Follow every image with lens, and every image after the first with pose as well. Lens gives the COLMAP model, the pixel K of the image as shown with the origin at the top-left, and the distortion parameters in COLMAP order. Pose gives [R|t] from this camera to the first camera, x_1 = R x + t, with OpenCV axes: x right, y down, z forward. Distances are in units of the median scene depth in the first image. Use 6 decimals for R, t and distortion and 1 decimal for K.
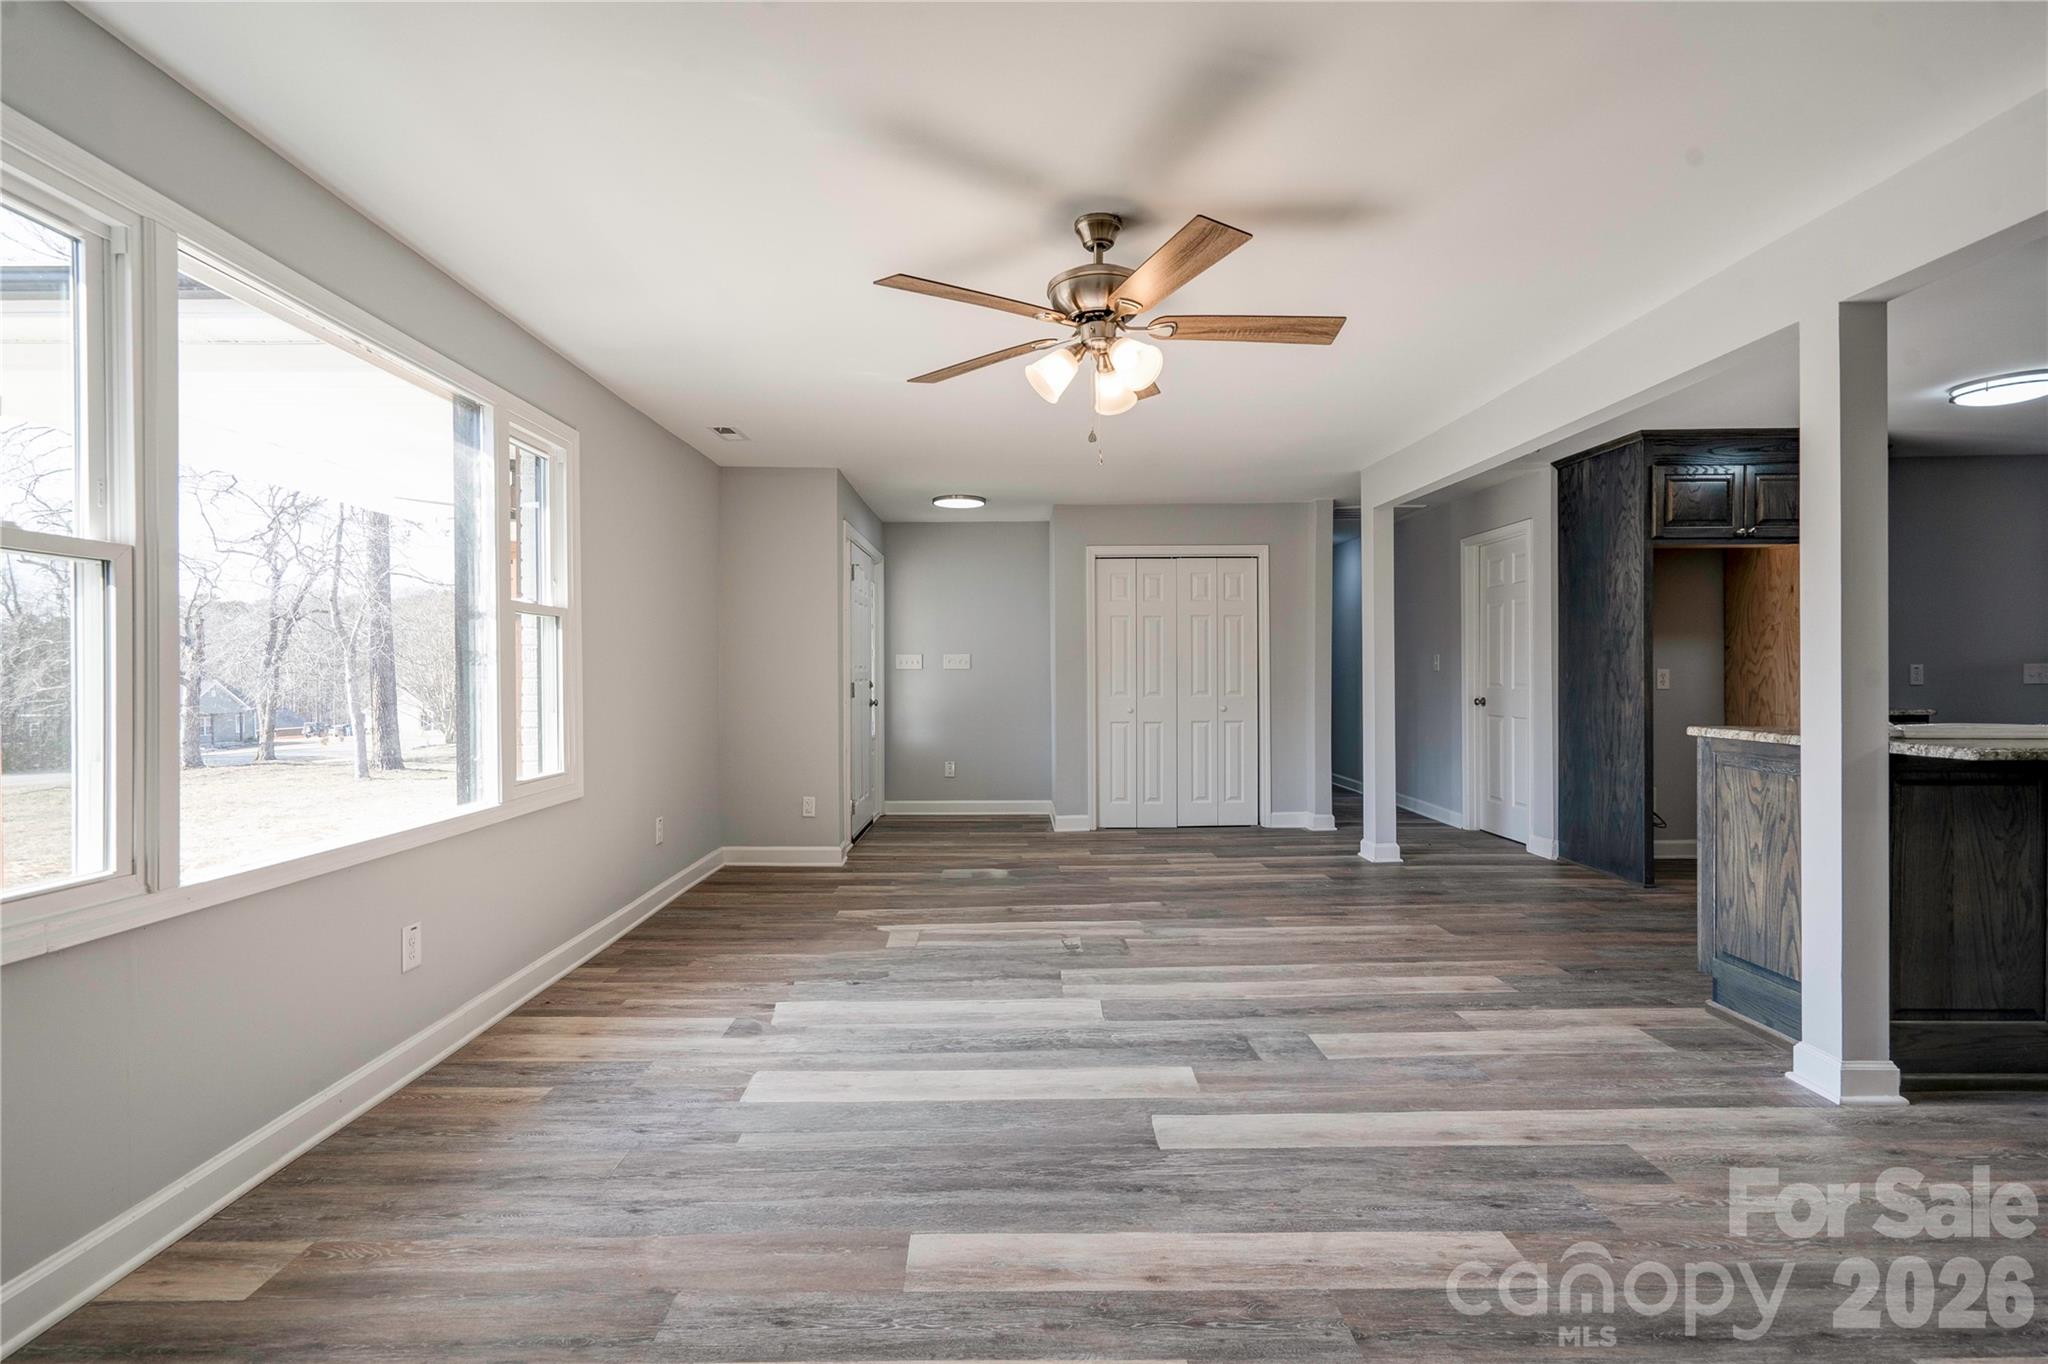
lens RADIAL K [[942.0, 0, 1016.5], [0, 942.0, 677.0], [0, 0, 1]] dist [-0.010498, 0.012574]
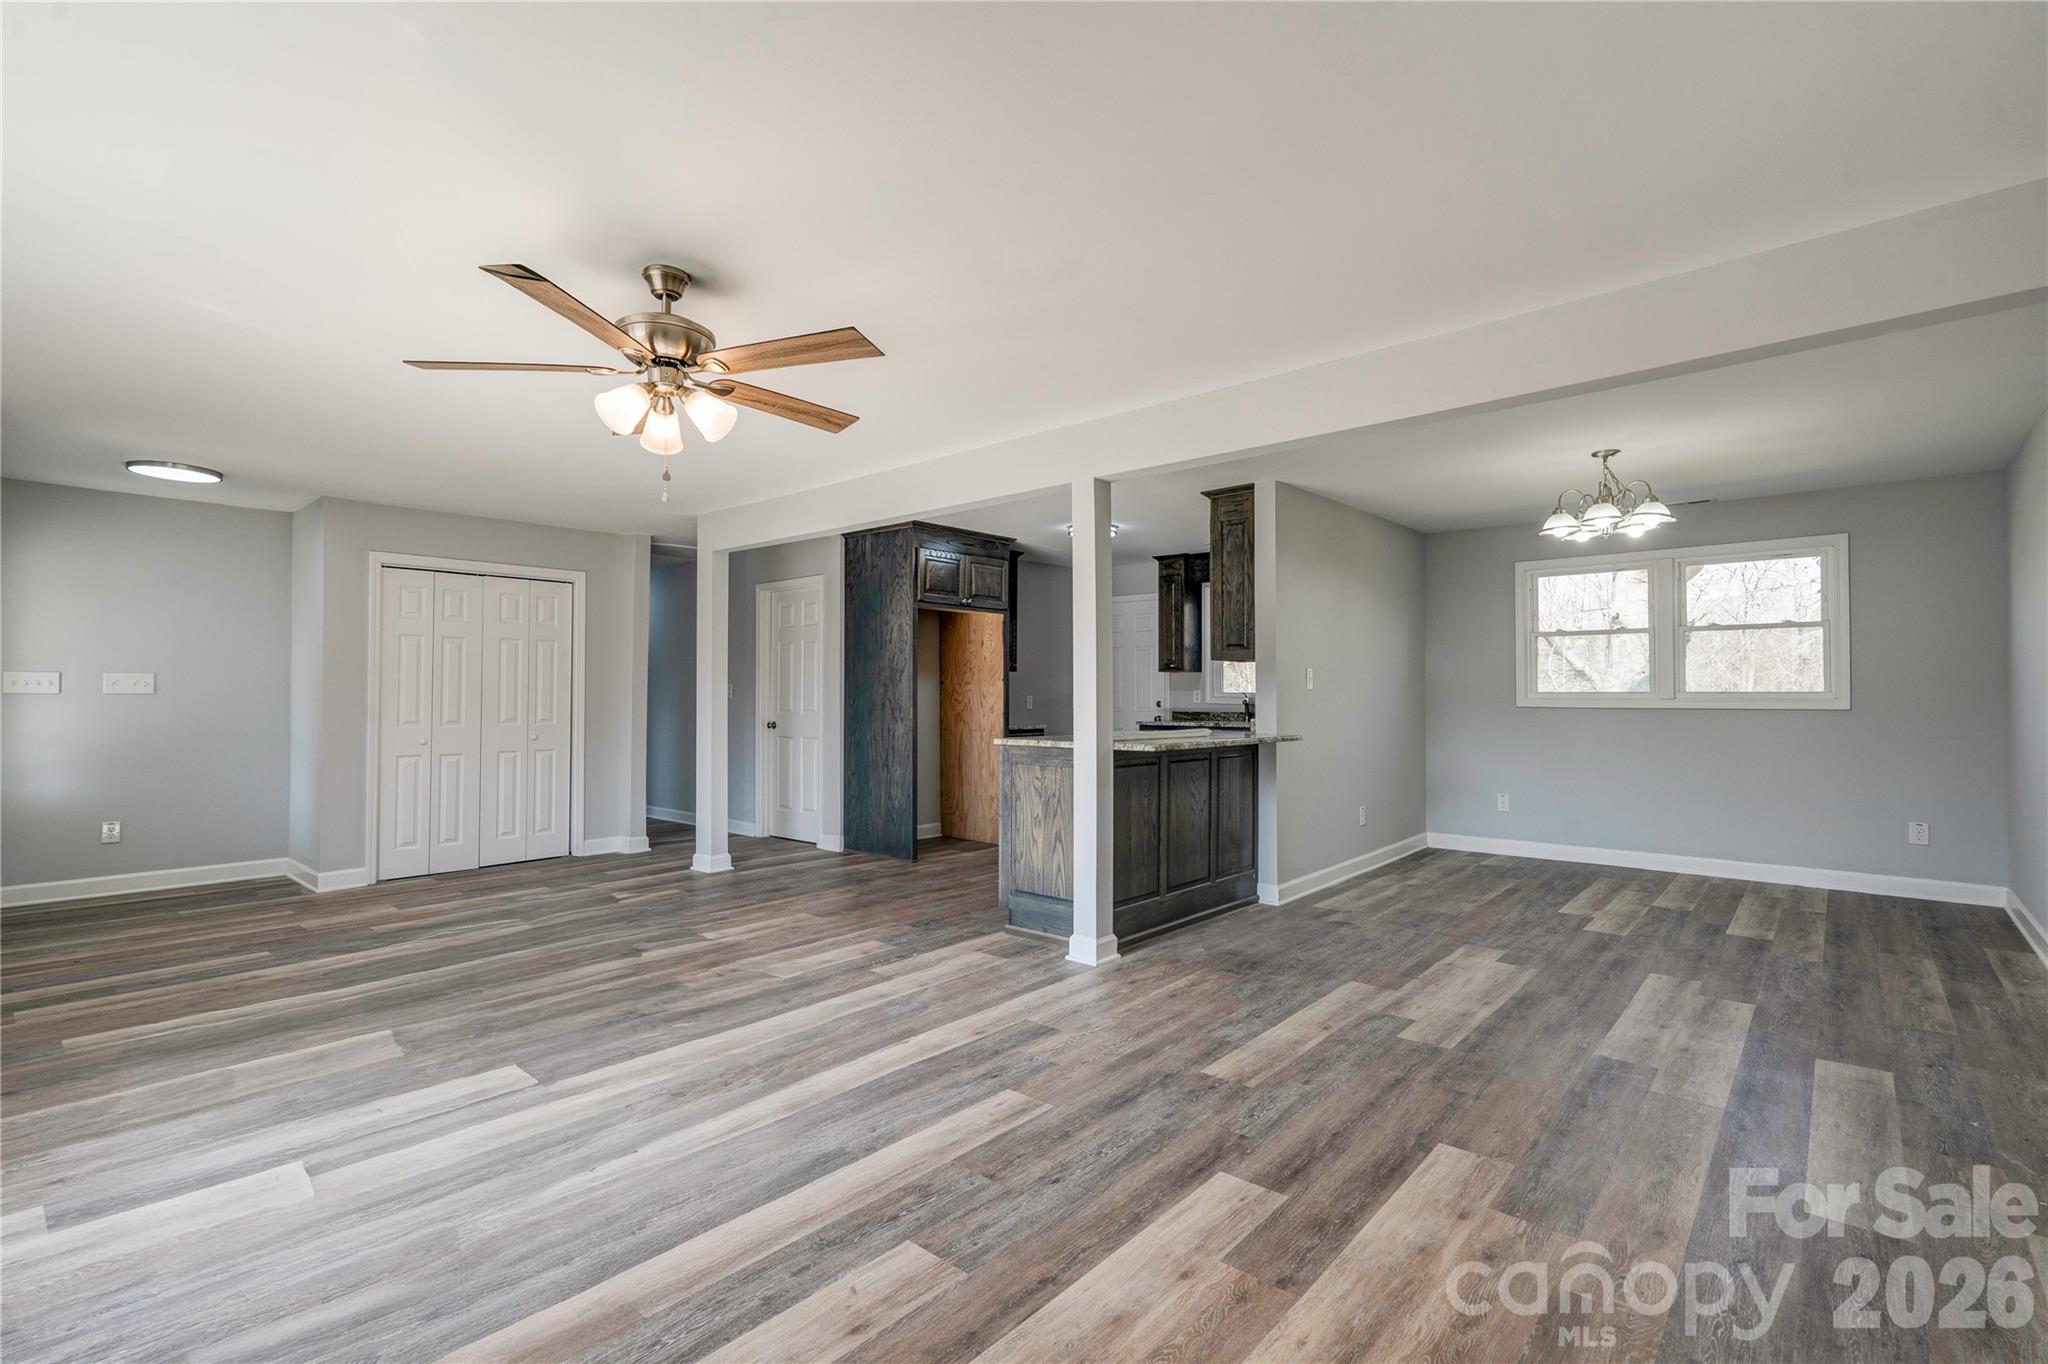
lens RADIAL K [[924.5, 0, 1012.8], [0, 924.5, 678.7], [0, 0, 1]] dist [-0.008668, 0.011939]
pose [[0.672352, 0.019831, 0.739966, -0.356430], [0.000216, 0.999636, -0.026987, -0.000984], [-0.740232, 0.018305, 0.672102, 0.020705]]
